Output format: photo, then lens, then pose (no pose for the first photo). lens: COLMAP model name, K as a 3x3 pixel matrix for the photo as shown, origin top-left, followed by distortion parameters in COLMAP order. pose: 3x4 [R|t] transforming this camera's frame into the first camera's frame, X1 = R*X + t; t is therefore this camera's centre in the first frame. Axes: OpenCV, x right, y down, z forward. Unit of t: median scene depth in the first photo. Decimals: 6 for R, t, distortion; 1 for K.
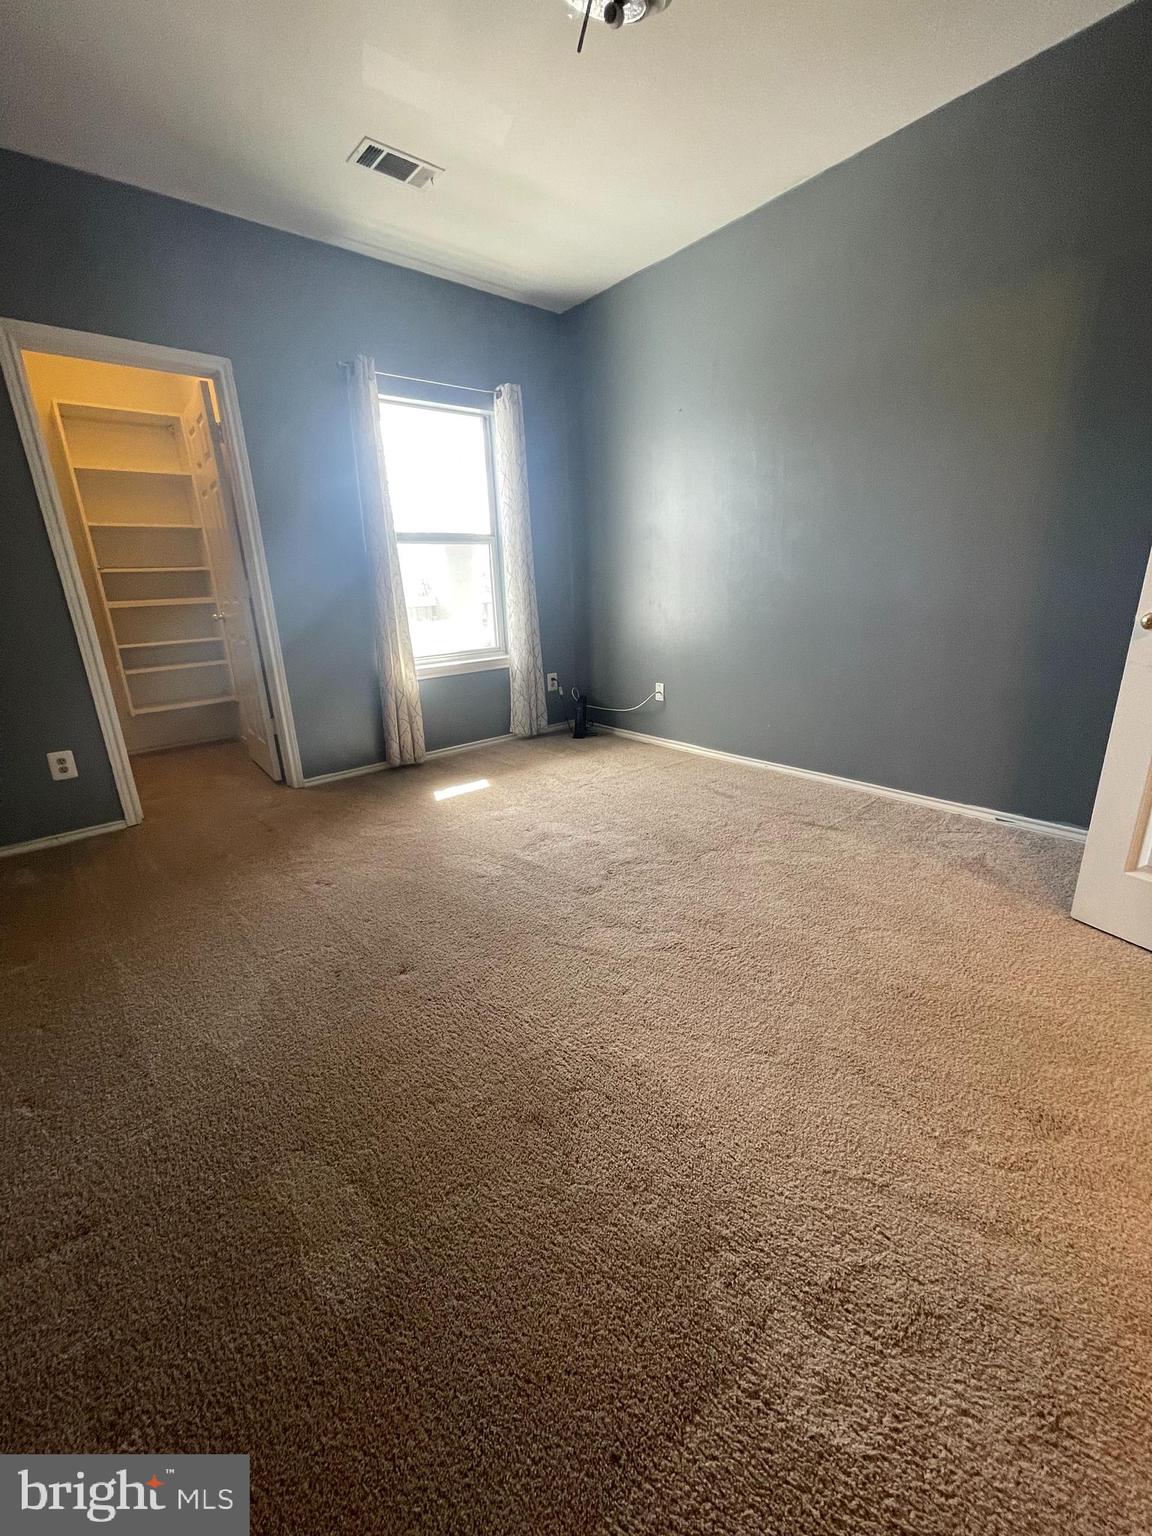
lens RADIAL K [[619.8, 0, 571.7], [0, 619.8, 770.1], [0, 0, 1]] dist [-0.001116, 0.000166]
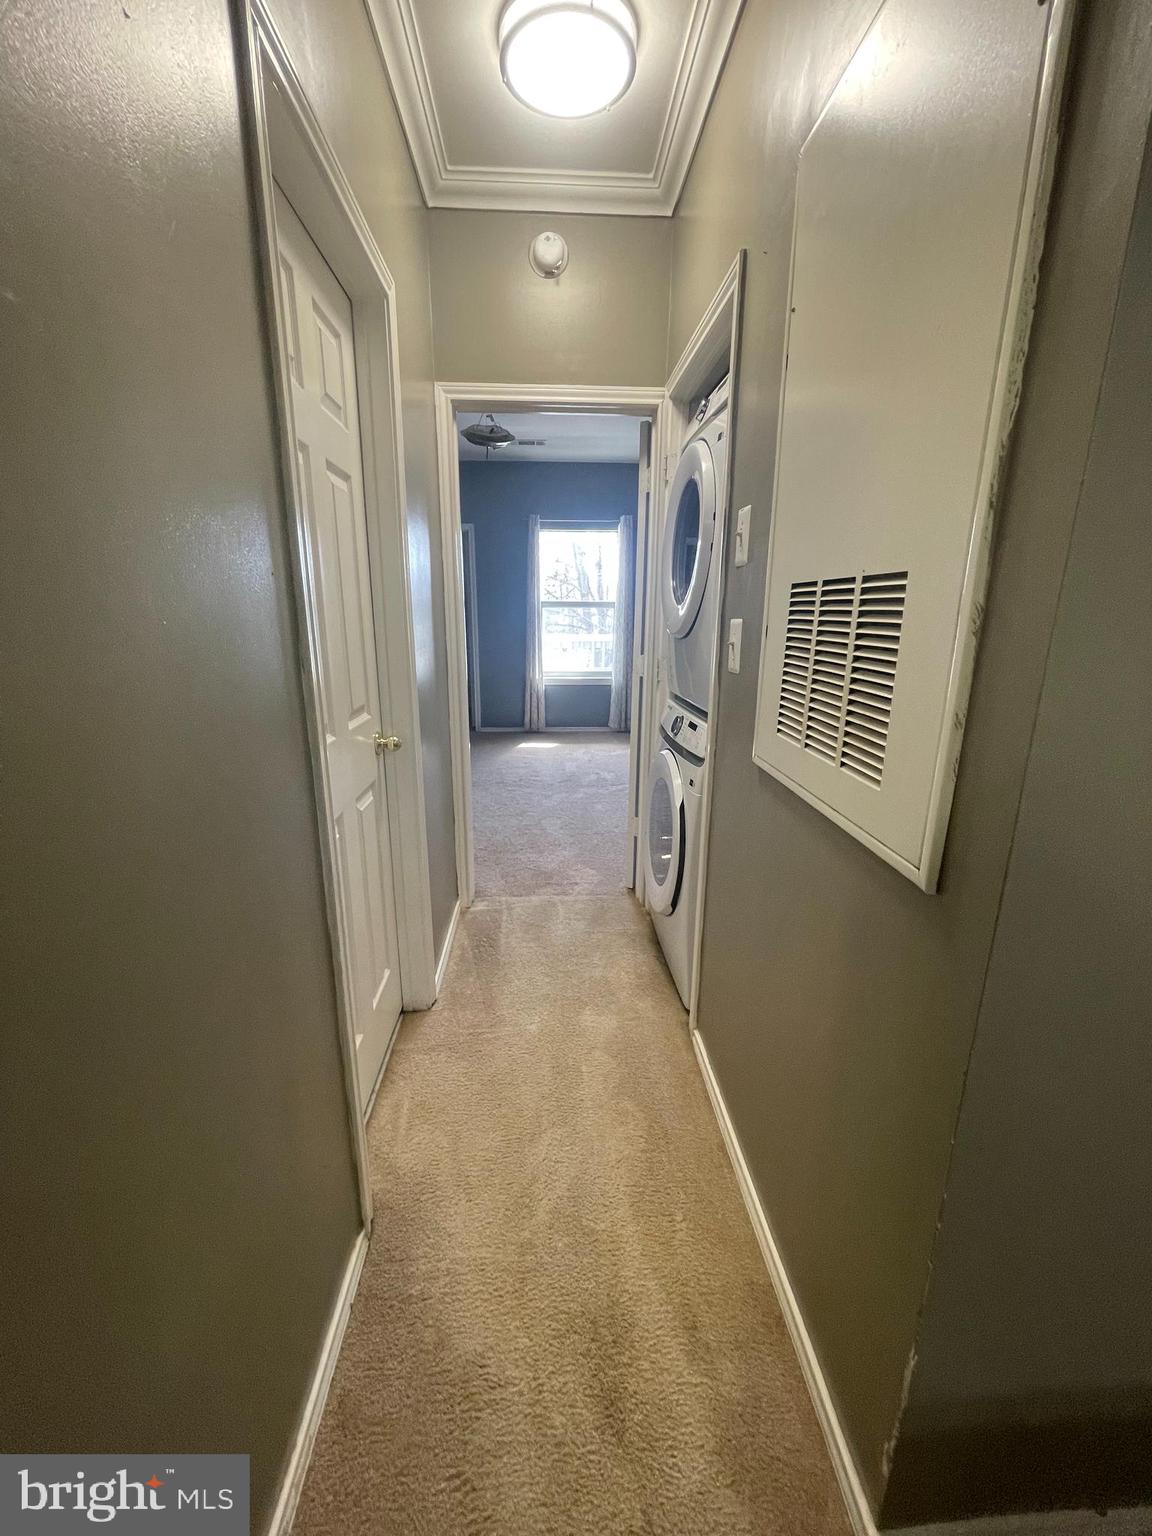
lens RADIAL K [[619.8, 0, 571.7], [0, 619.8, 770.1], [0, 0, 1]] dist [-0.001116, 0.000166]
pose [[0.784955, 0.197865, -0.587107, 0.883999], [-0.219487, 0.974983, 0.035134, 0.014814], [0.579371, 0.101284, 0.808746, -0.346632]]
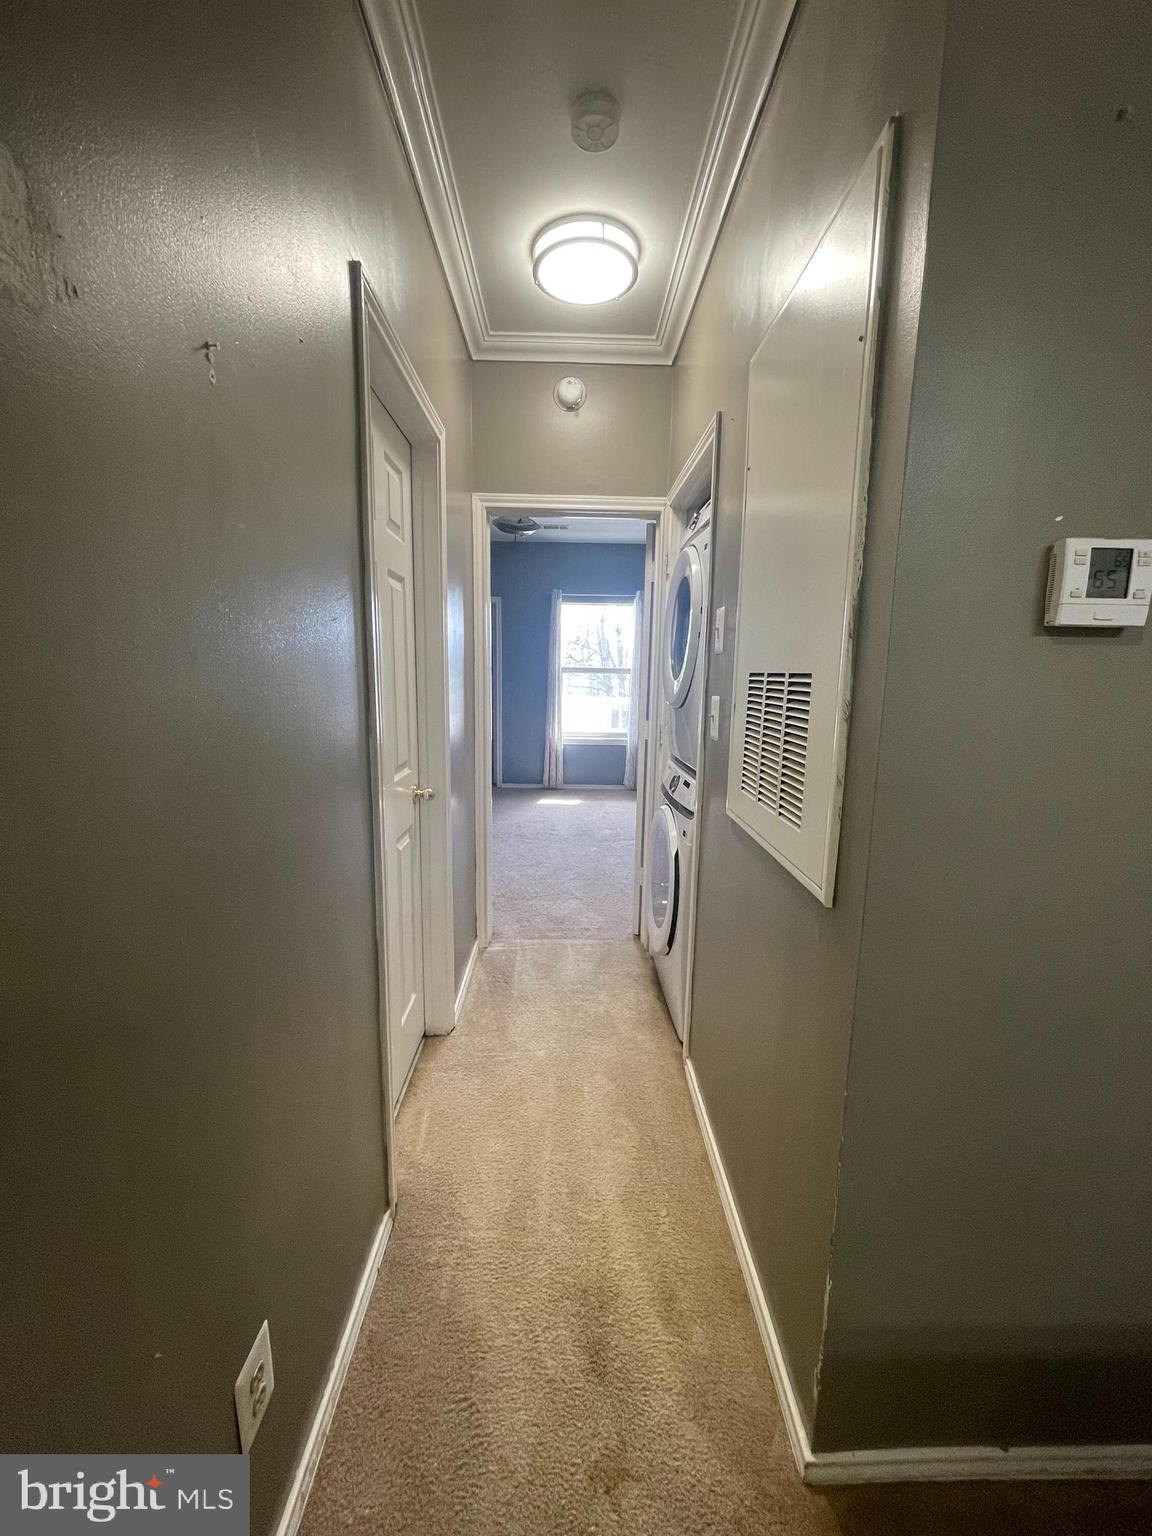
lens RADIAL K [[619.8, 0, 571.7], [0, 619.8, 770.1], [0, 0, 1]] dist [-0.001116, 0.000166]
pose [[0.762138, 0.155110, -0.628559, 0.939366], [-0.237795, 0.970081, -0.048943, 0.017064], [0.602162, 0.186770, 0.776220, -0.402575]]
